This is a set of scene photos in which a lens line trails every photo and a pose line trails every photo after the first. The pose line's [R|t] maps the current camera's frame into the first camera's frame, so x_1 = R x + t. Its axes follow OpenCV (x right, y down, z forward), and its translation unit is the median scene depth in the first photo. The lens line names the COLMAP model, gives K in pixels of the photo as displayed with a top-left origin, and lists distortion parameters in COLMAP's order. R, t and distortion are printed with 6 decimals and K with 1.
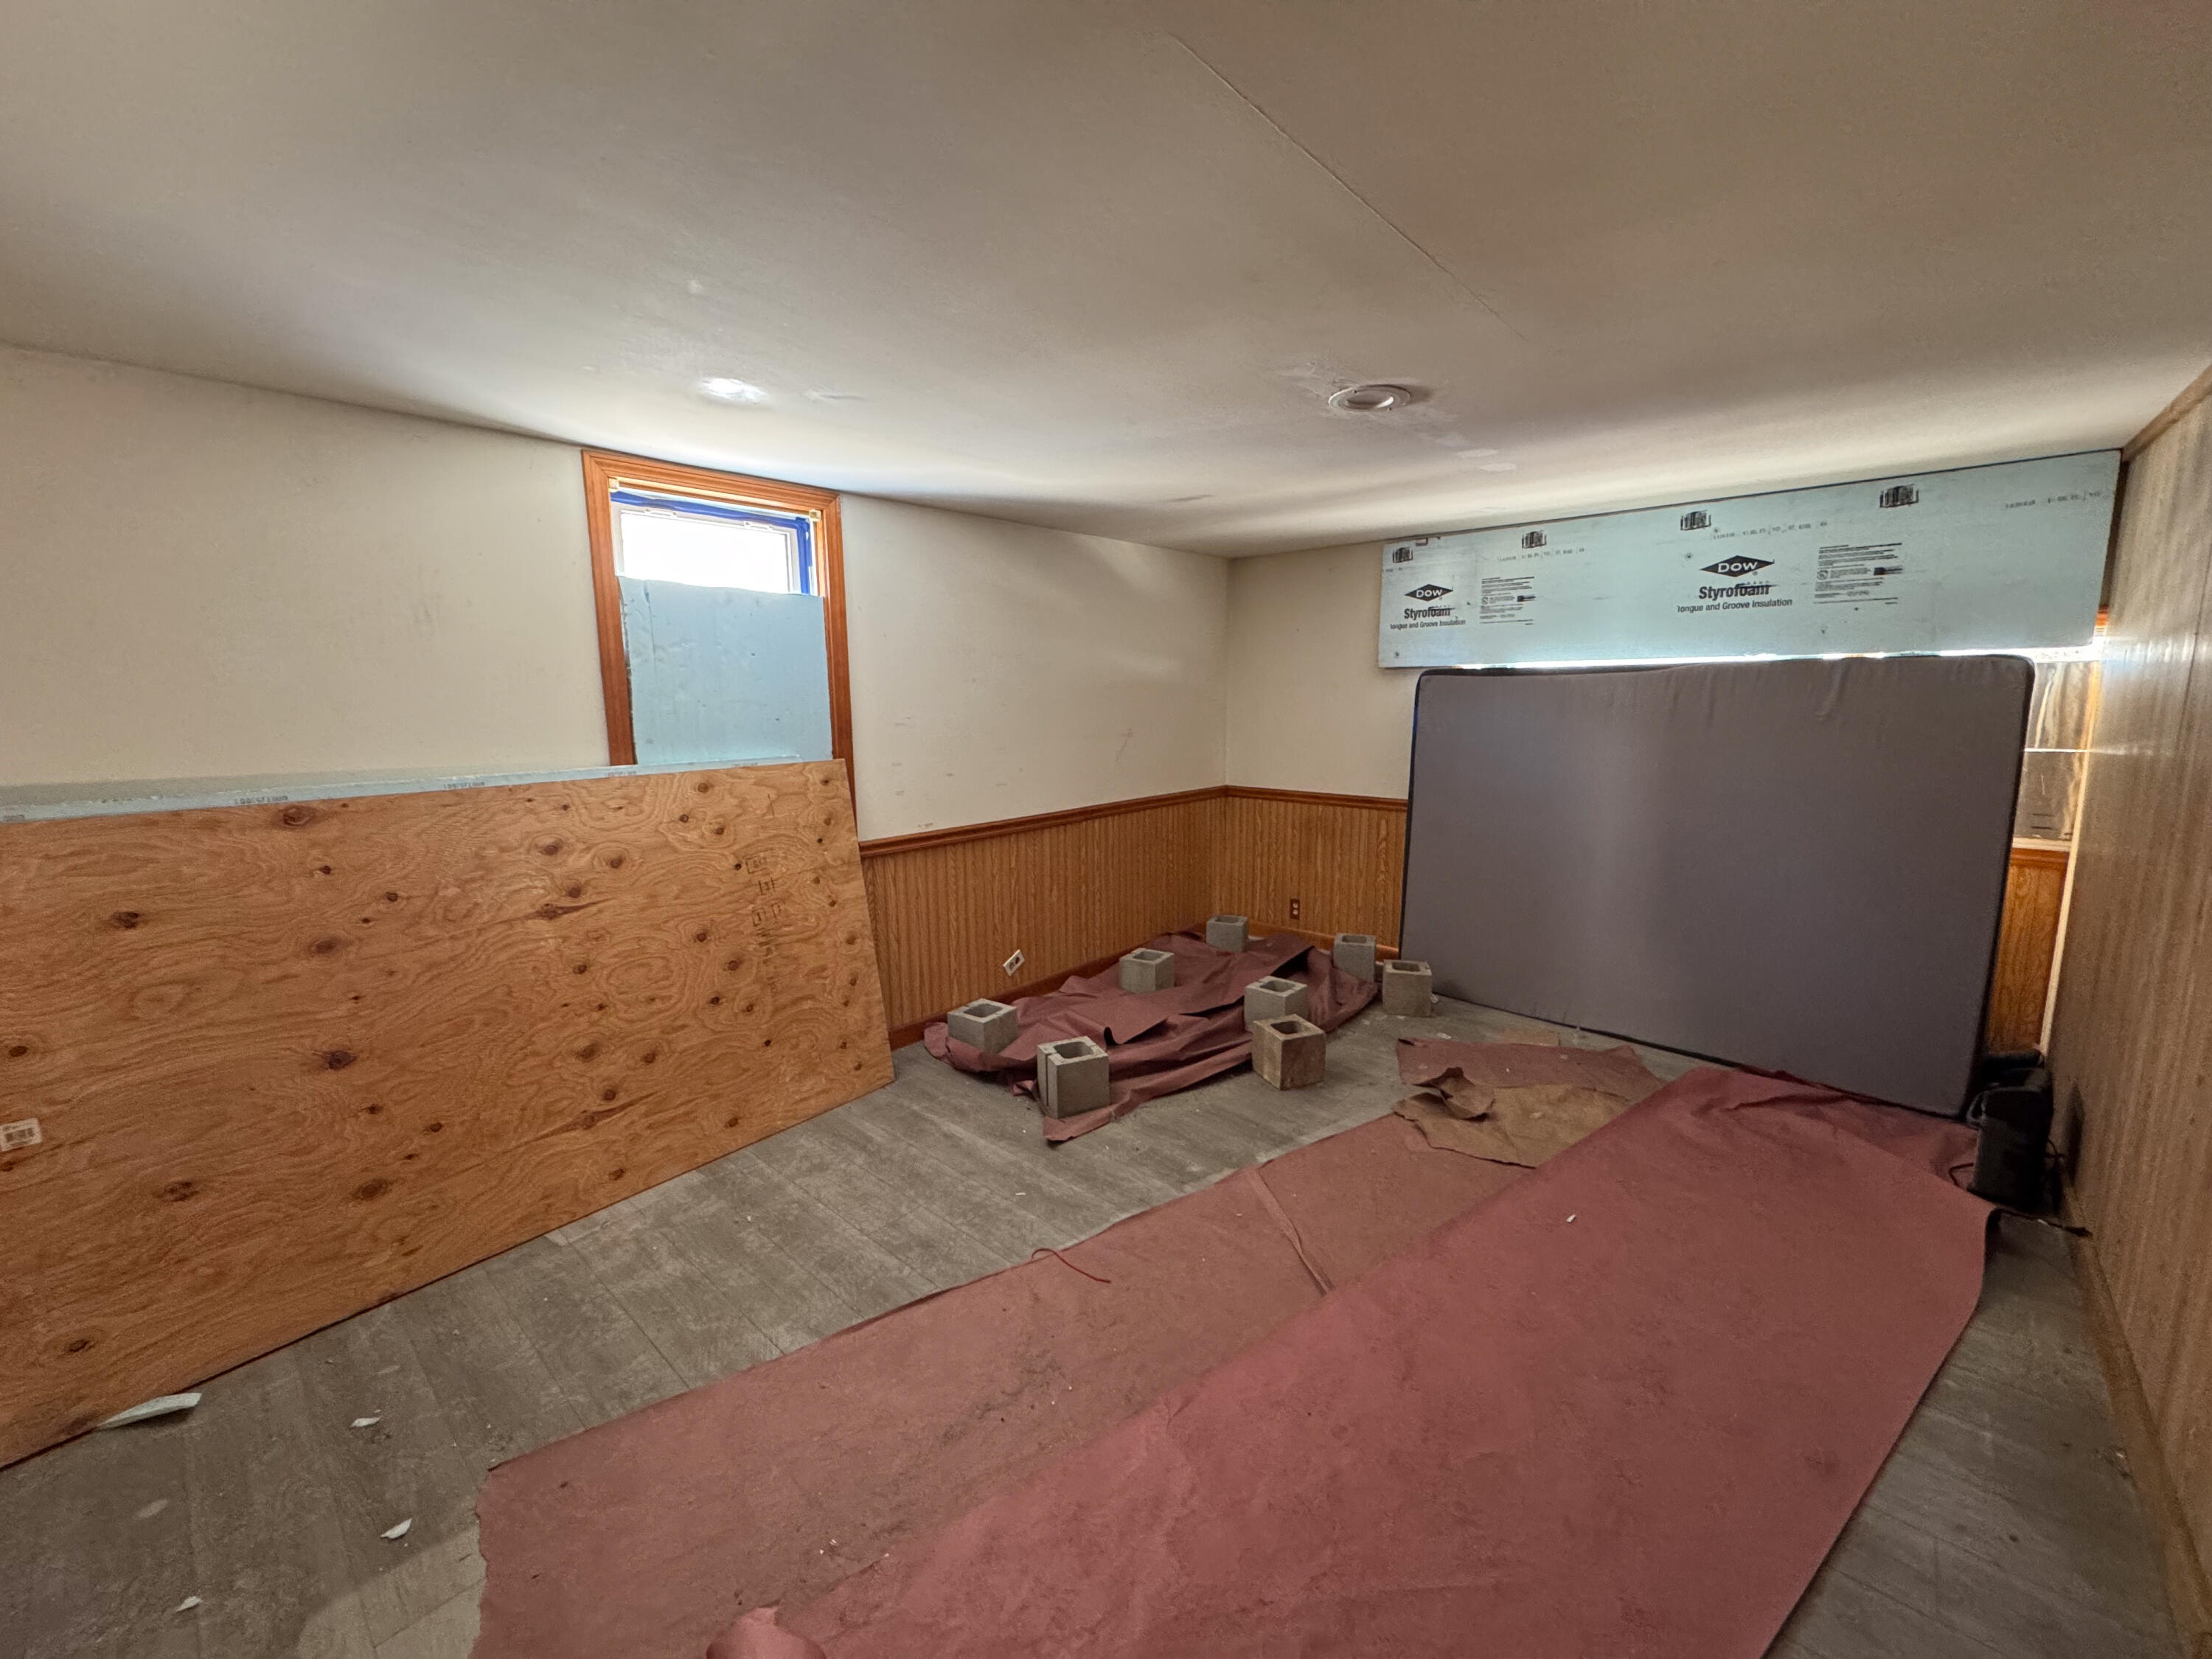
lens RADIAL K [[878.1, 0, 1105.7], [0, 878.1, 820.9], [0, 0, 1]] dist [-0.000771, -0.000321]
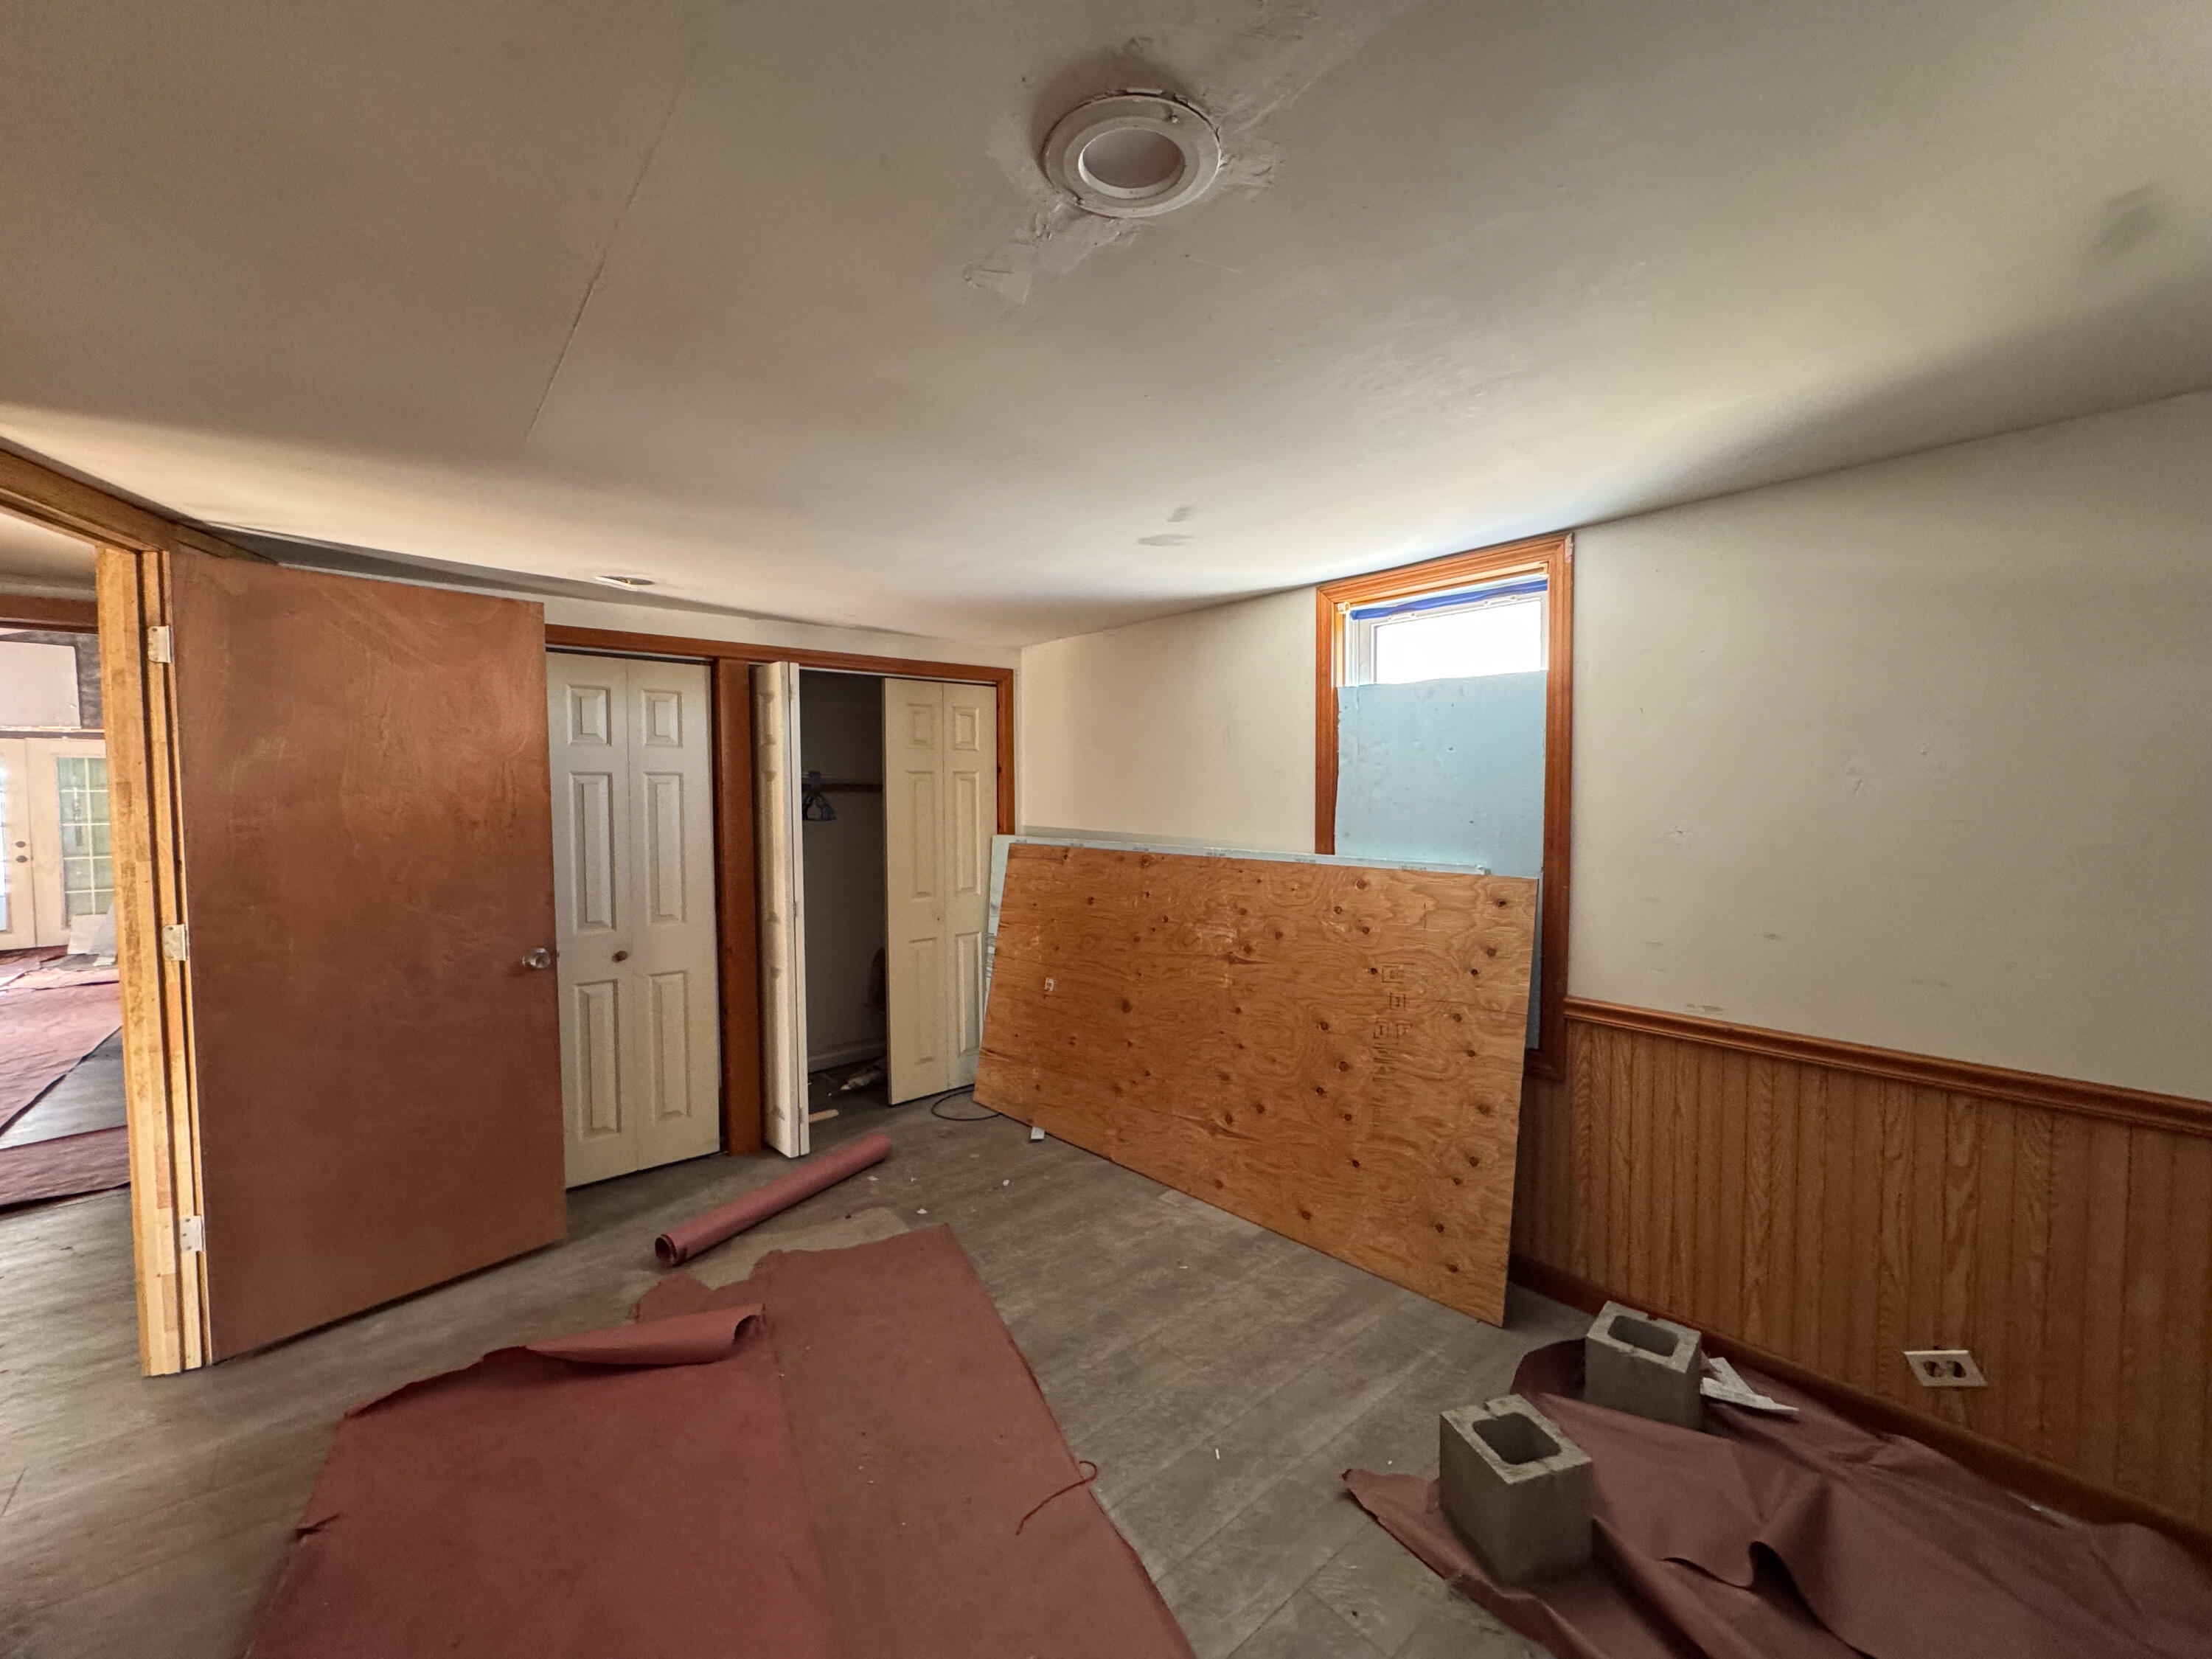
lens RADIAL K [[878.1, 0, 1106.4], [0, 878.1, 821.9], [0, 0, 1]] dist [-0.000771, -0.000321]
pose [[-0.130671, 0.049112, -0.990209, 0.607230], [-0.139502, 0.987925, 0.067408, -0.143726], [0.981562, 0.146945, -0.122242, 0.873299]]
